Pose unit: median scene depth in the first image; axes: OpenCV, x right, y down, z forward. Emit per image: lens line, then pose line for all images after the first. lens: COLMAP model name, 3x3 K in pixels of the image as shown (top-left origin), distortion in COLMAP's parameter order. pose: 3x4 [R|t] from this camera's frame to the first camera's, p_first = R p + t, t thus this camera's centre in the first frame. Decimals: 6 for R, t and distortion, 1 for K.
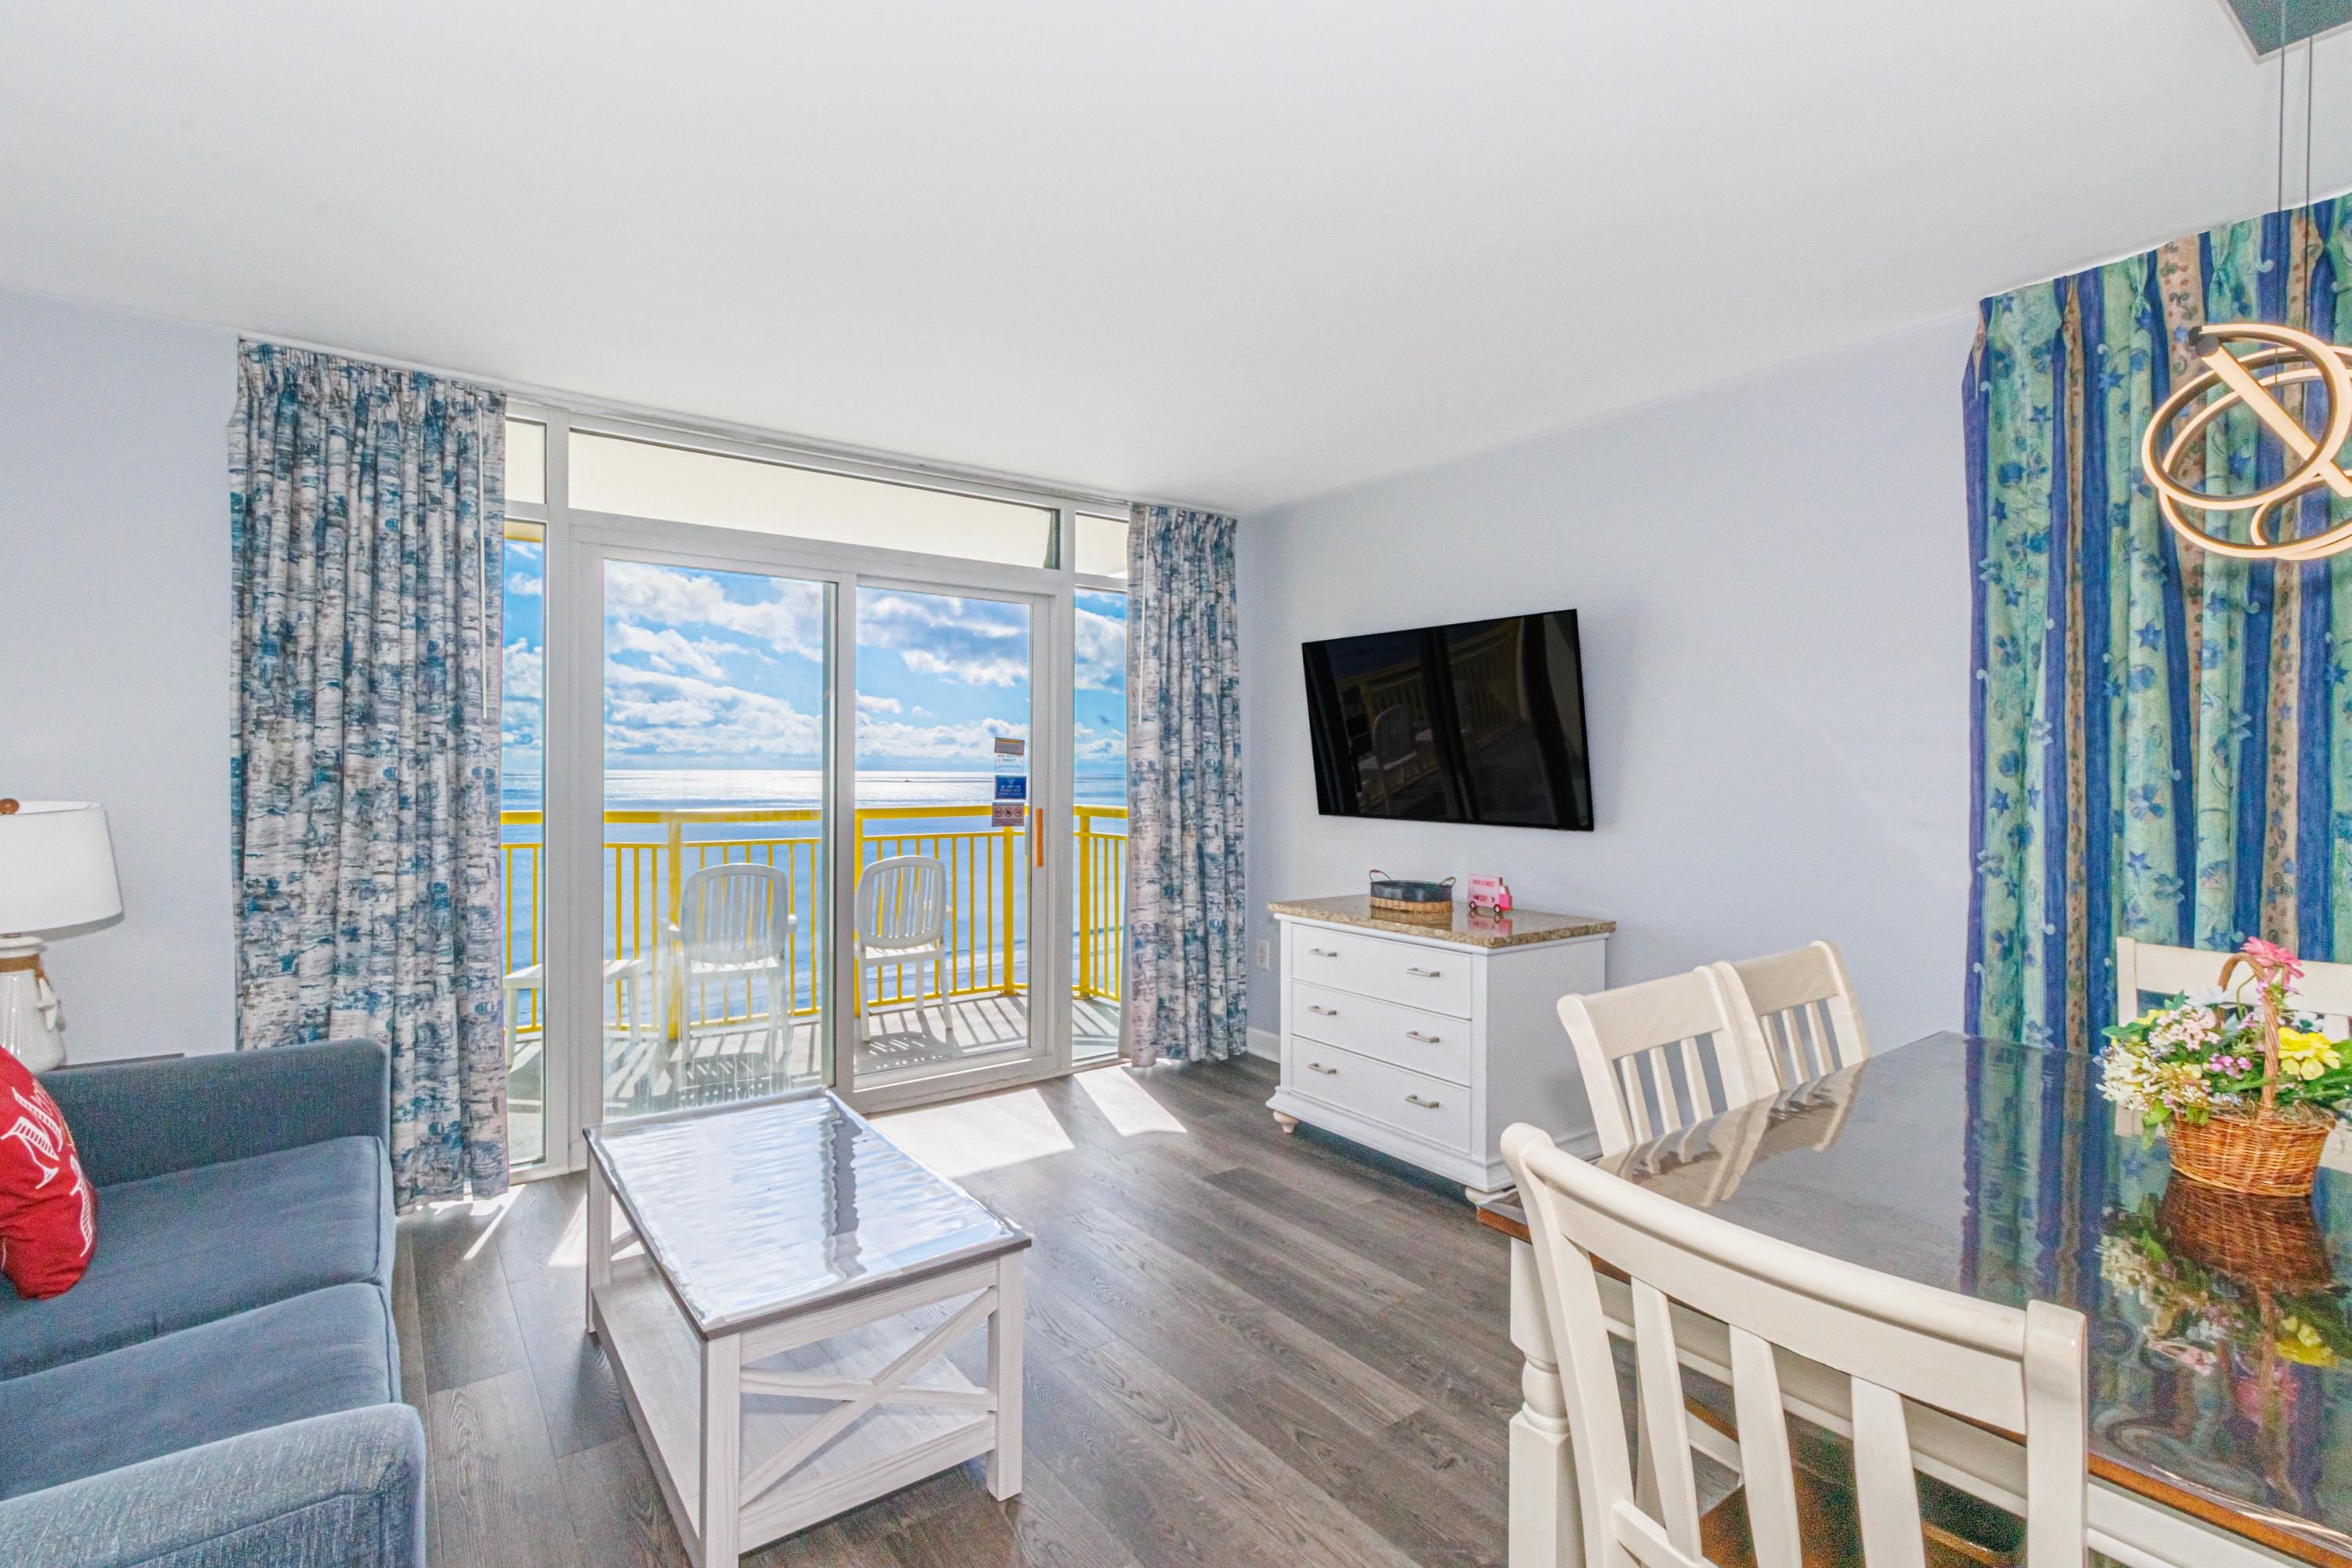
lens RADIAL K [[1087.8, 0, 1152.7], [0, 1087.8, 775.1], [0, 0, 1]] dist [0.003302, 0.001103]
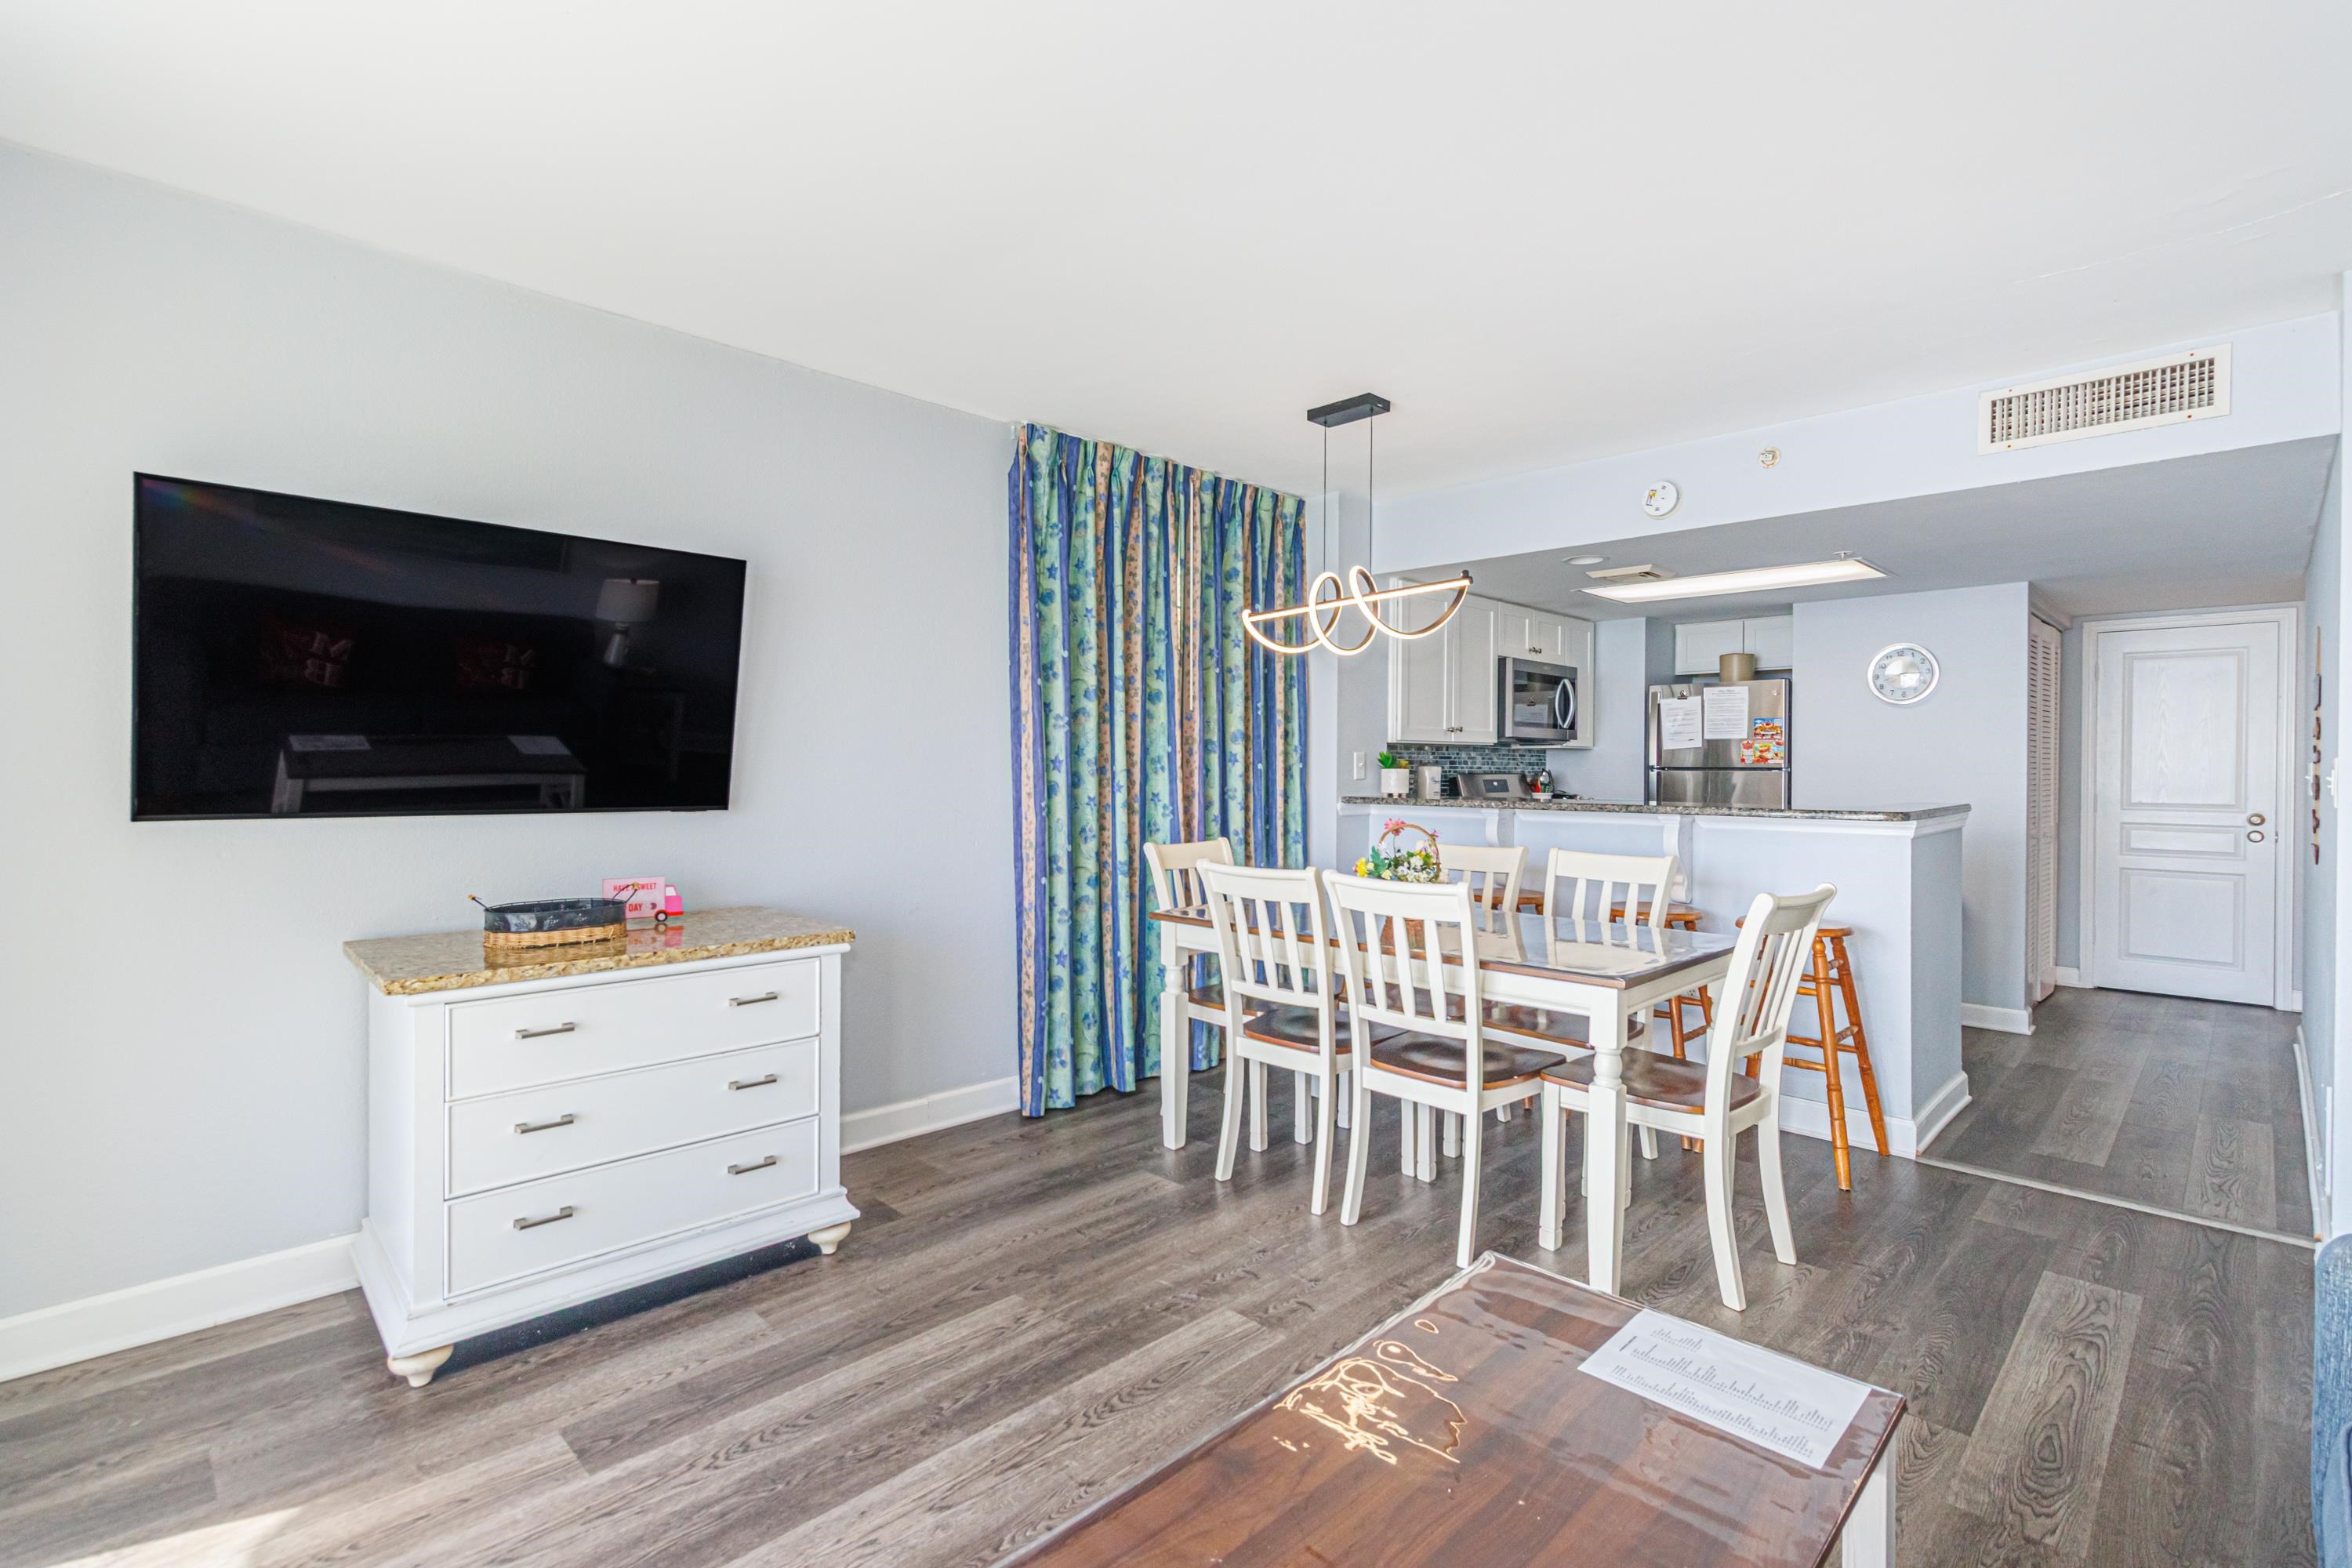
lens RADIAL K [[1085.7, 0, 1161.6], [0, 1085.7, 773.1], [0, 0, 1]] dist [0.000633, 0.000992]
pose [[-0.151986, -0.014473, 0.988277, -0.583922], [-0.002313, 0.999895, 0.014287, 0.007864], [-0.988380, -0.000115, -0.152003, 0.864402]]
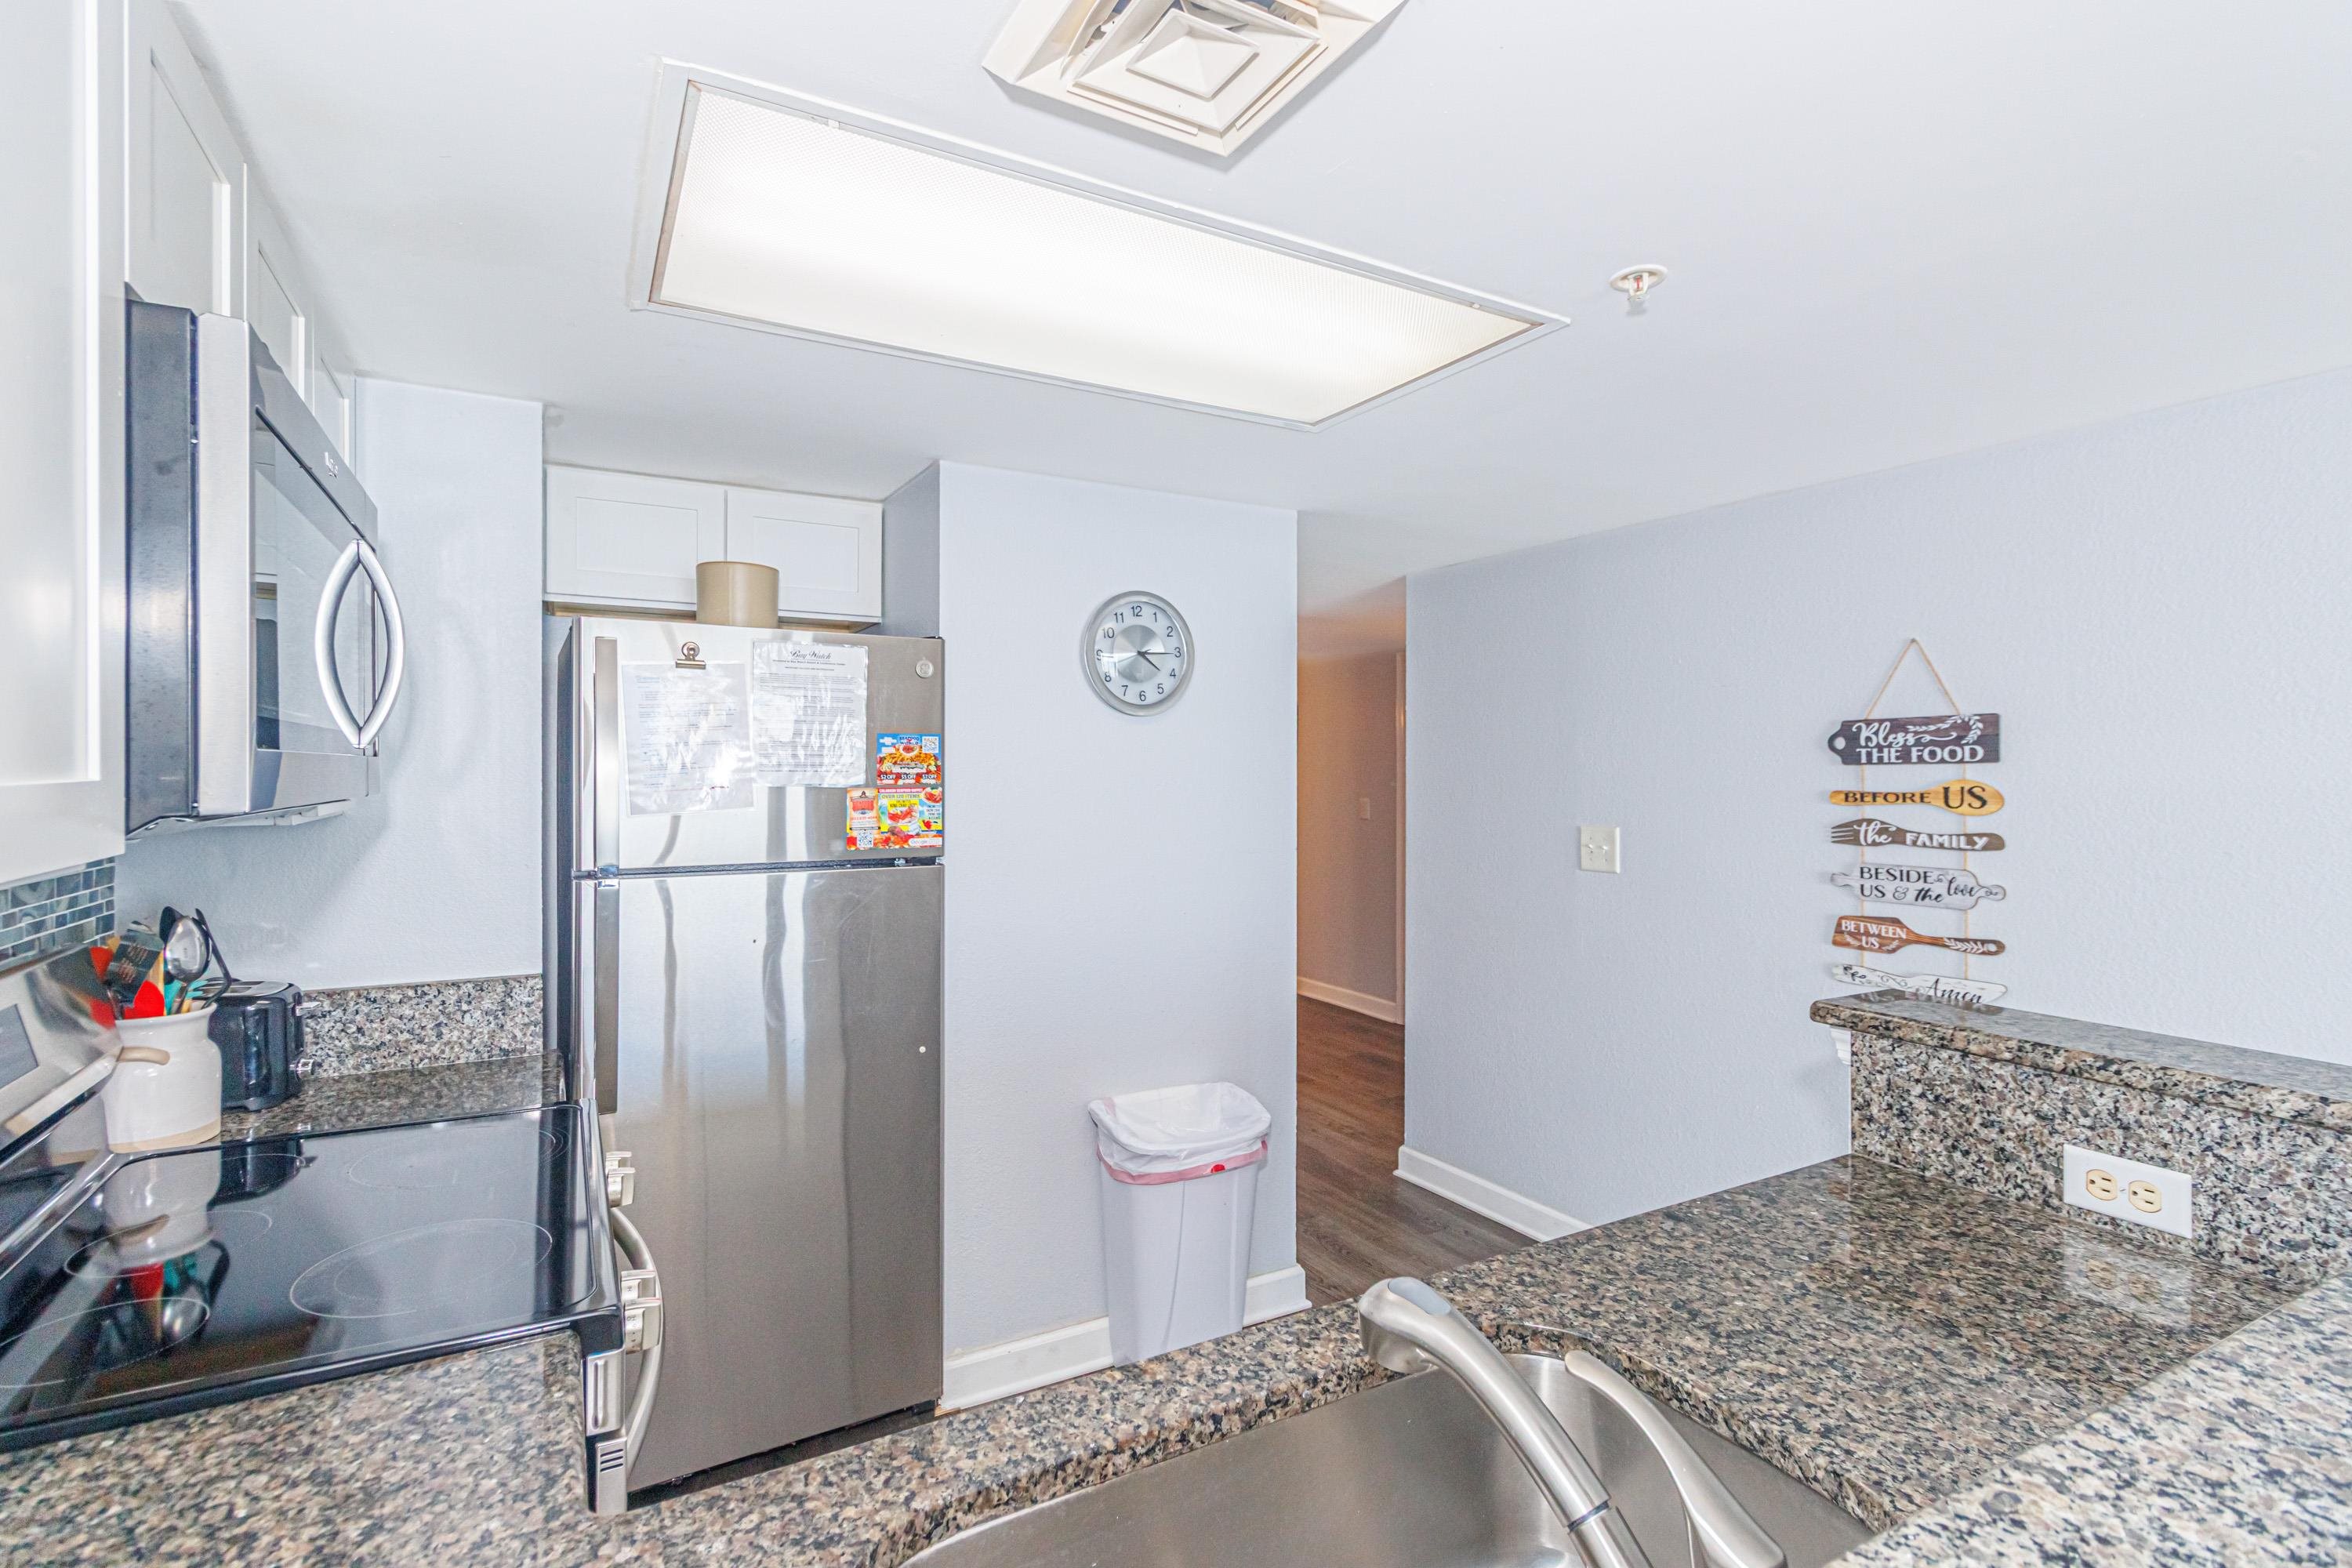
lens RADIAL K [[1103.3, 0, 1165.1], [0, 1103.3, 781.3], [0, 0, 1]] dist [0.001338, 0.000154]
pose [[-0.993256, -0.012721, 0.115245, 0.808779], [-0.010748, 0.999785, 0.017728, -0.043750], [-0.115445, 0.016370, -0.993179, 0.289446]]
